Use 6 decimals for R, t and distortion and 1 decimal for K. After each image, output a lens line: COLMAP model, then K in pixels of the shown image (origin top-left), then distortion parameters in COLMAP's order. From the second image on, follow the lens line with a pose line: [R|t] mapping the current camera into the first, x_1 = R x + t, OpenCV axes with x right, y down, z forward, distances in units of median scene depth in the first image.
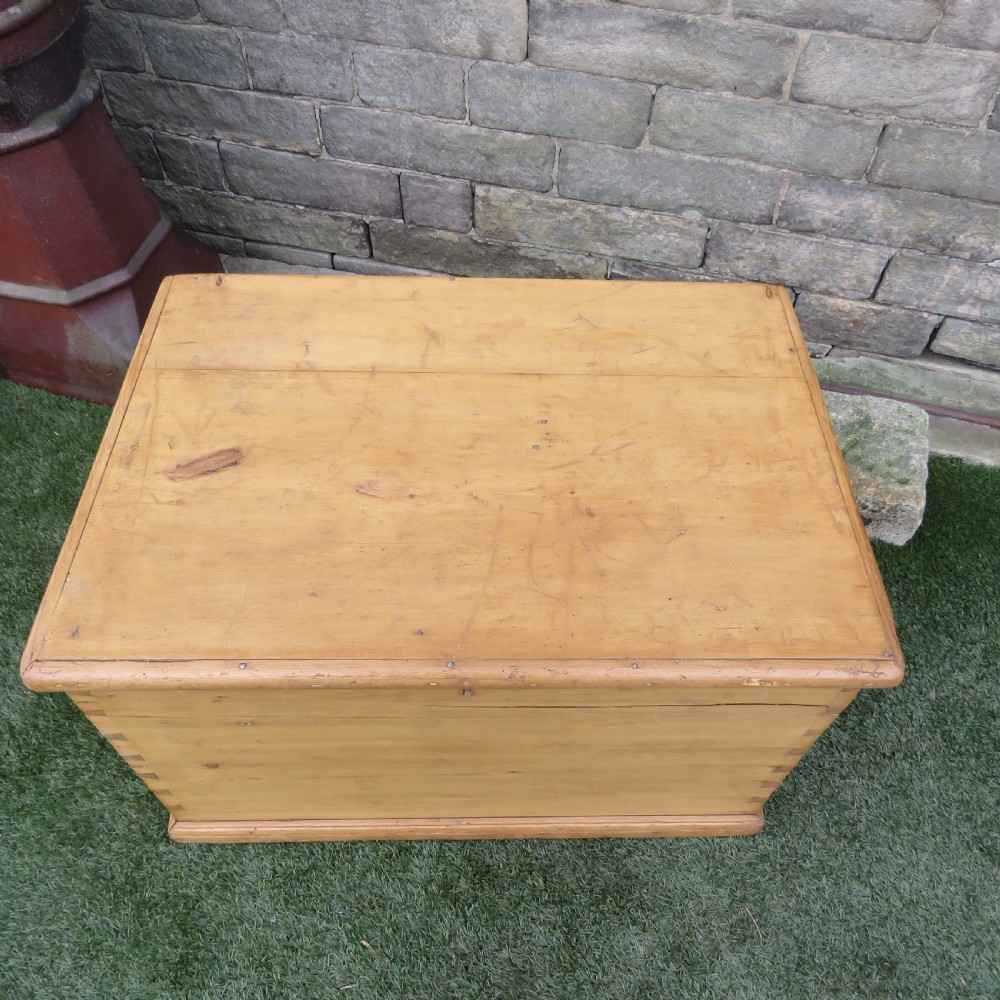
lens RADIAL K [[850.1, 0, 497.4], [0, 850.1, 504.6], [0, 0, 1]] dist [-0.008293, 0.004358]
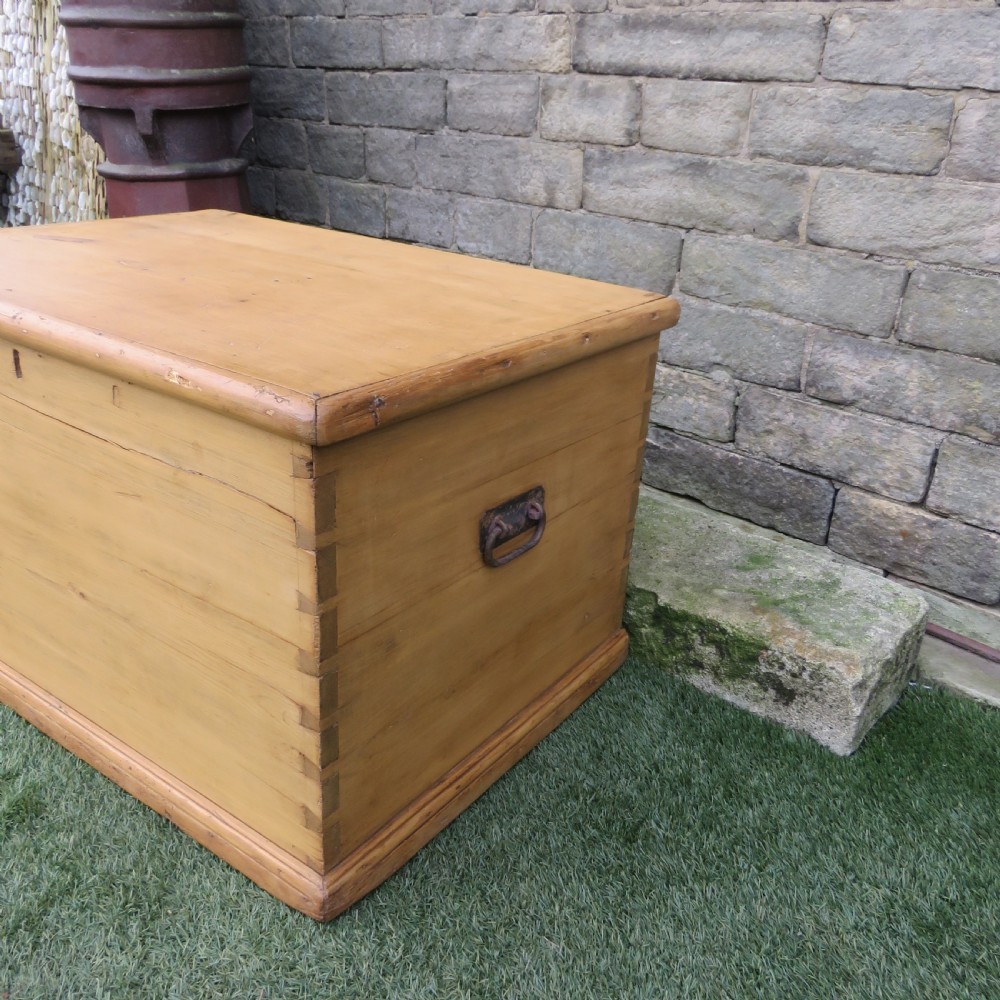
lens RADIAL K [[920.9, 0, 500.0], [0, 920.9, 500.0], [0, 0, 1]] dist [0.004246, -0.012777]
pose [[0.882505, 0.215043, -0.418260, 0.524863], [-0.395241, 0.821114, -0.411772, 0.308532], [0.254891, 0.528705, 0.809631, 0.232106]]
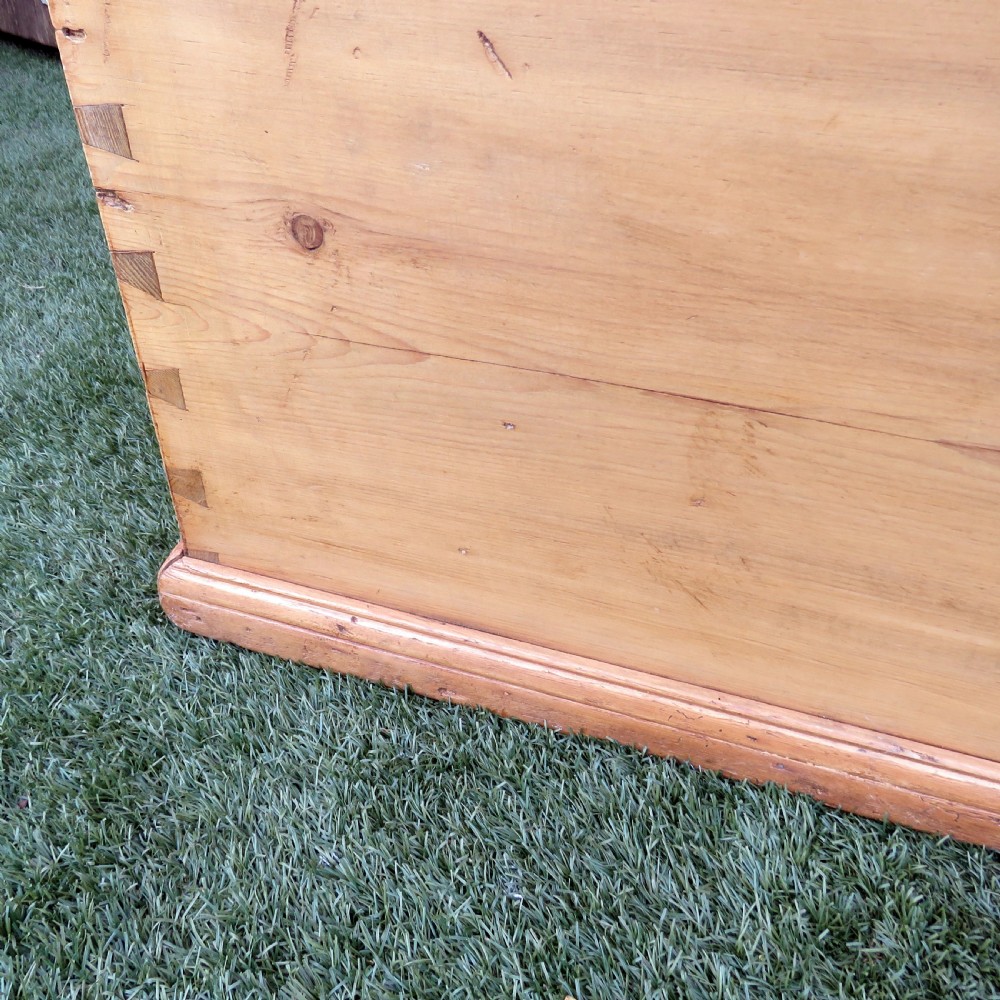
lens RADIAL K [[845.4, 0, 500.0], [0, 845.4, 500.0], [0, 0, 1]] dist [-0.004992, -0.001606]
pose [[0.953872, 0.206962, -0.217473, -0.118463], [-0.252165, 0.945440, -0.206293, 0.315968], [0.162912, 0.251616, 0.954017, 0.502226]]
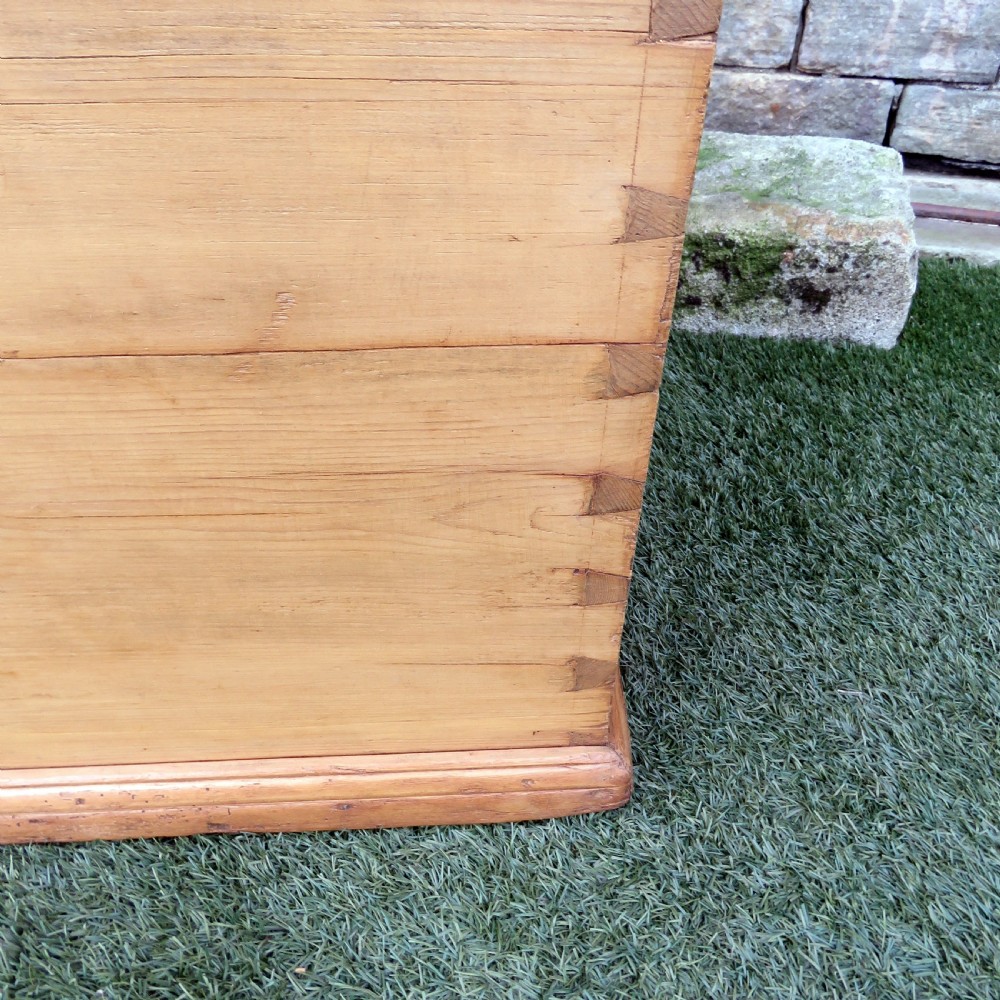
lens RADIAL K [[845.4, 0, 500.0], [0, 845.4, 500.0], [0, 0, 1]] dist [-0.004992, -0.001606]
pose [[0.999063, -0.036351, 0.023479, 0.206194], [0.040788, 0.972273, -0.230266, 0.282069], [-0.014458, 0.231008, 0.972844, 0.495477]]
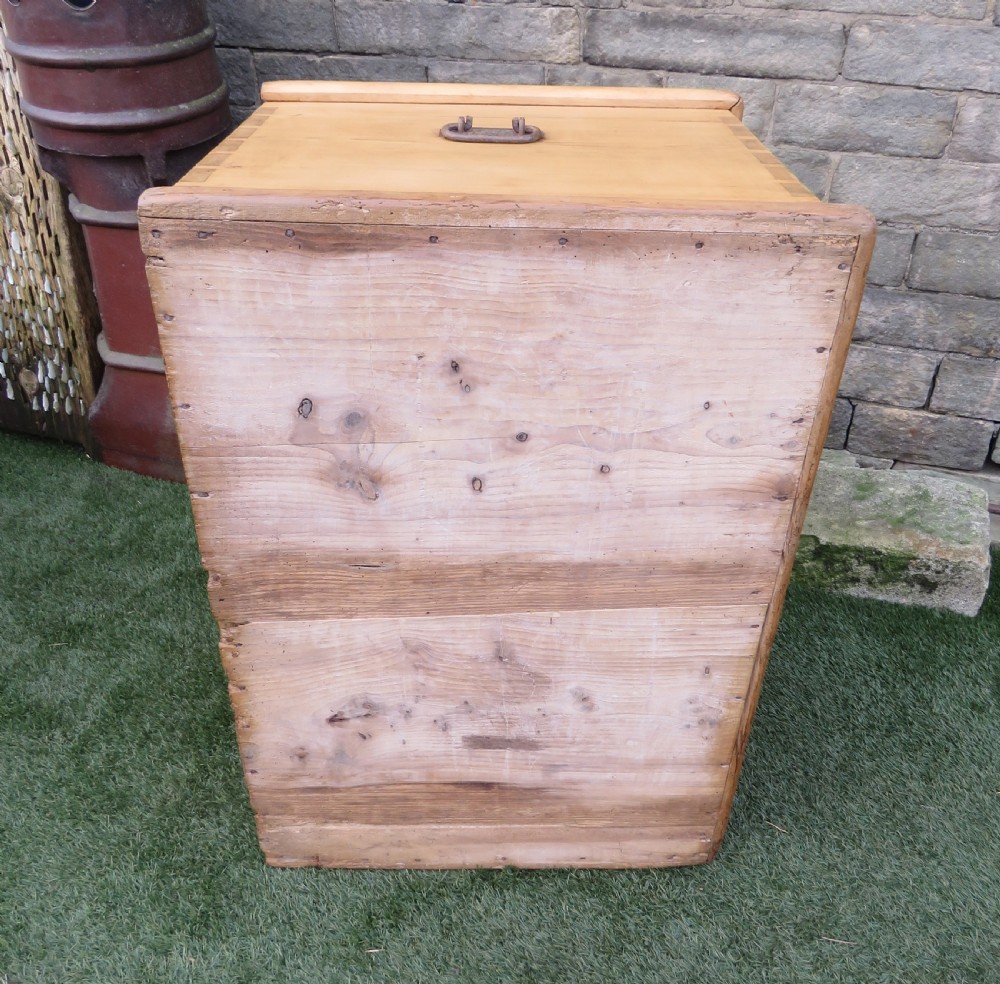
lens RADIAL K [[947.4, 0, 522.2], [0, 947.4, 540.8], [0, 0, 1]] dist [0.003905, -0.013158]
pose [[0.997871, 0.031299, -0.057221, 0.022202], [-0.047448, 0.950321, -0.307633, 0.340447], [0.044750, 0.309693, 0.949783, -0.084257]]
